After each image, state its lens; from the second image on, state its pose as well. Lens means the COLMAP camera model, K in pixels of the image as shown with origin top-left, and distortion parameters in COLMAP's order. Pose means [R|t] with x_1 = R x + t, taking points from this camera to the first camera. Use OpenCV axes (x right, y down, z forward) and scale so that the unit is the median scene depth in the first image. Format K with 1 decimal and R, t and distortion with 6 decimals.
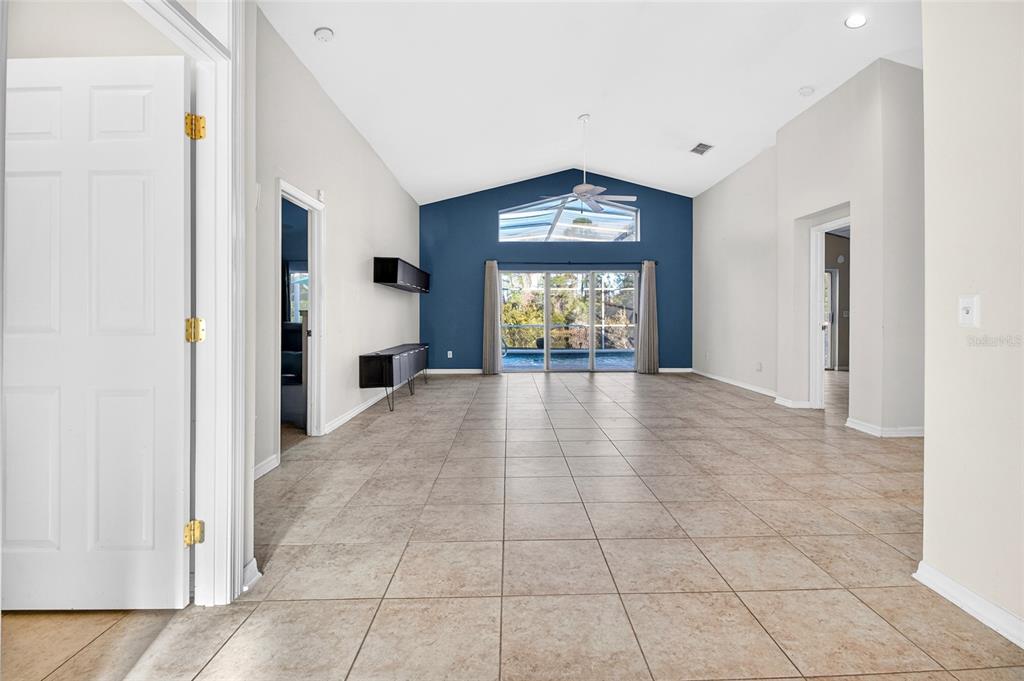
lens RADIAL K [[475.3, 0, 516.1], [0, 475.3, 326.1], [0, 0, 1]] dist [-0.001991, -0.014048]
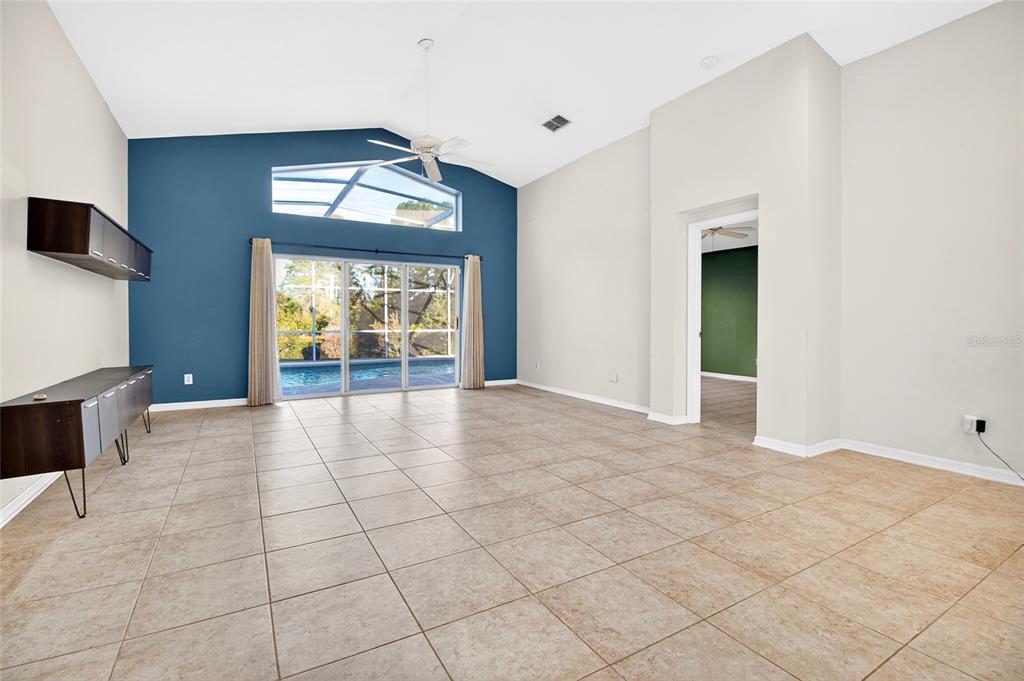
lens RADIAL K [[468.9, 0, 512.6], [0, 468.9, 334.1], [0, 0, 1]] dist [0.000060, -0.009487]
pose [[0.870521, -0.009297, 0.492044, -0.070505], [0.005281, 0.999940, 0.009550, -0.005287], [-0.492103, -0.005715, 0.870518, 0.239584]]
